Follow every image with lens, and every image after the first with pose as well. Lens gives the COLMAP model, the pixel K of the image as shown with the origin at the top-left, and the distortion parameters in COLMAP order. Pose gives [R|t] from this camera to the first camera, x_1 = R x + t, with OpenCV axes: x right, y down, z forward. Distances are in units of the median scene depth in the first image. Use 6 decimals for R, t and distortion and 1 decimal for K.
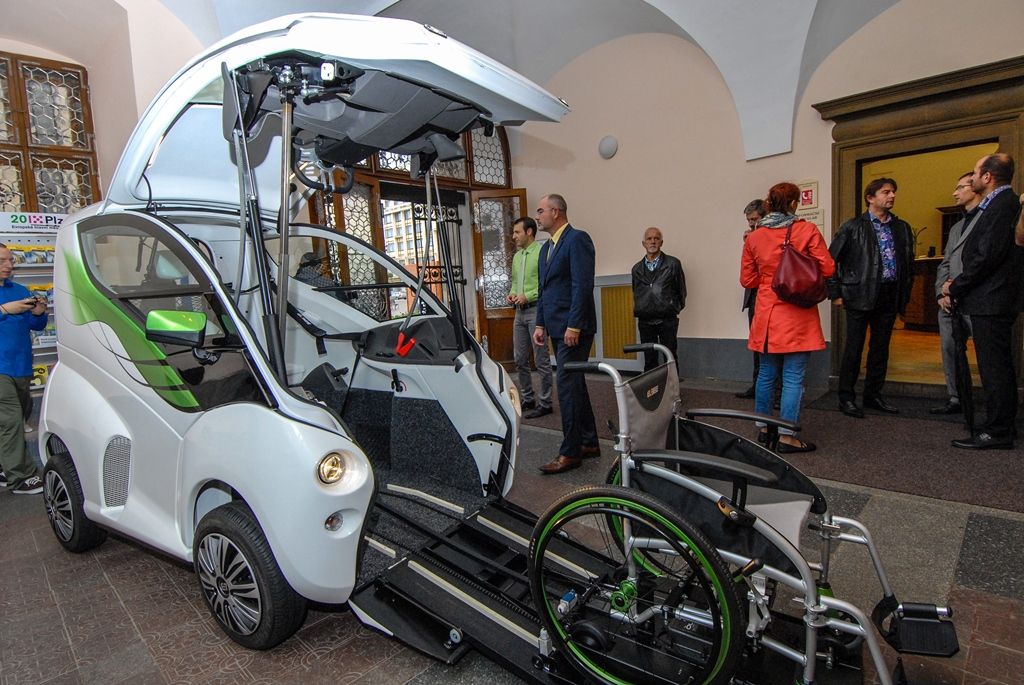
lens RADIAL K [[544.8, 0, 512.0], [0, 544.8, 342.5], [0, 0, 1]] dist [0.030231, -0.048298]
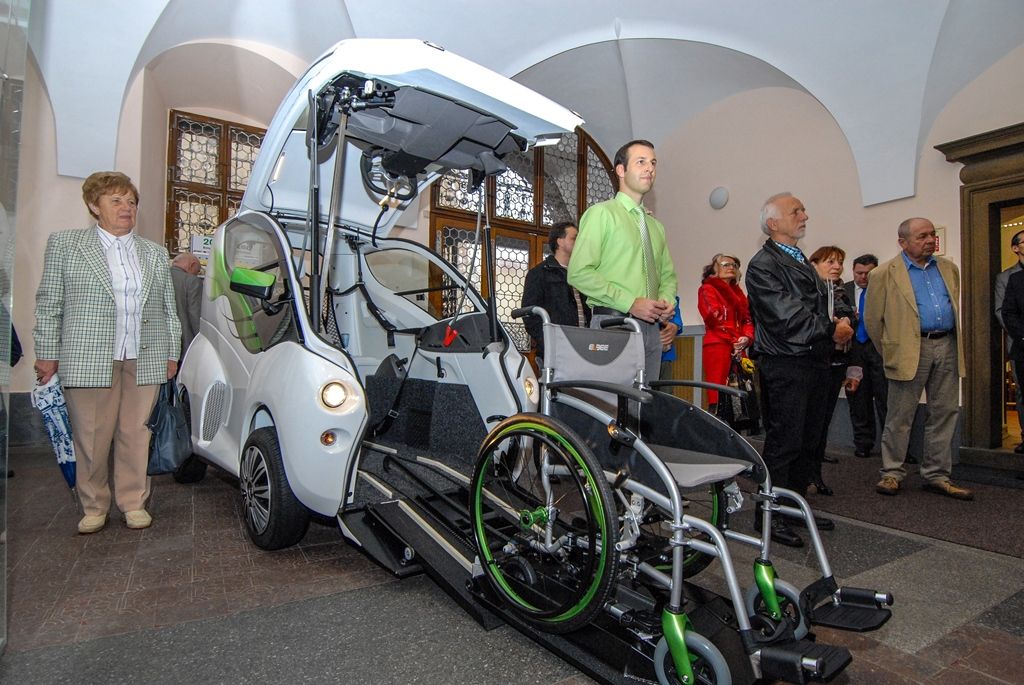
lens RADIAL K [[550.6, 0, 513.9], [0, 550.6, 347.3], [0, 0, 1]] dist [0.030164, -0.041928]
pose [[0.959107, 0.069146, -0.274468, 0.279930], [-0.104511, 0.987691, -0.116380, 0.165580], [0.263042, 0.140306, 0.954528, -0.059913]]
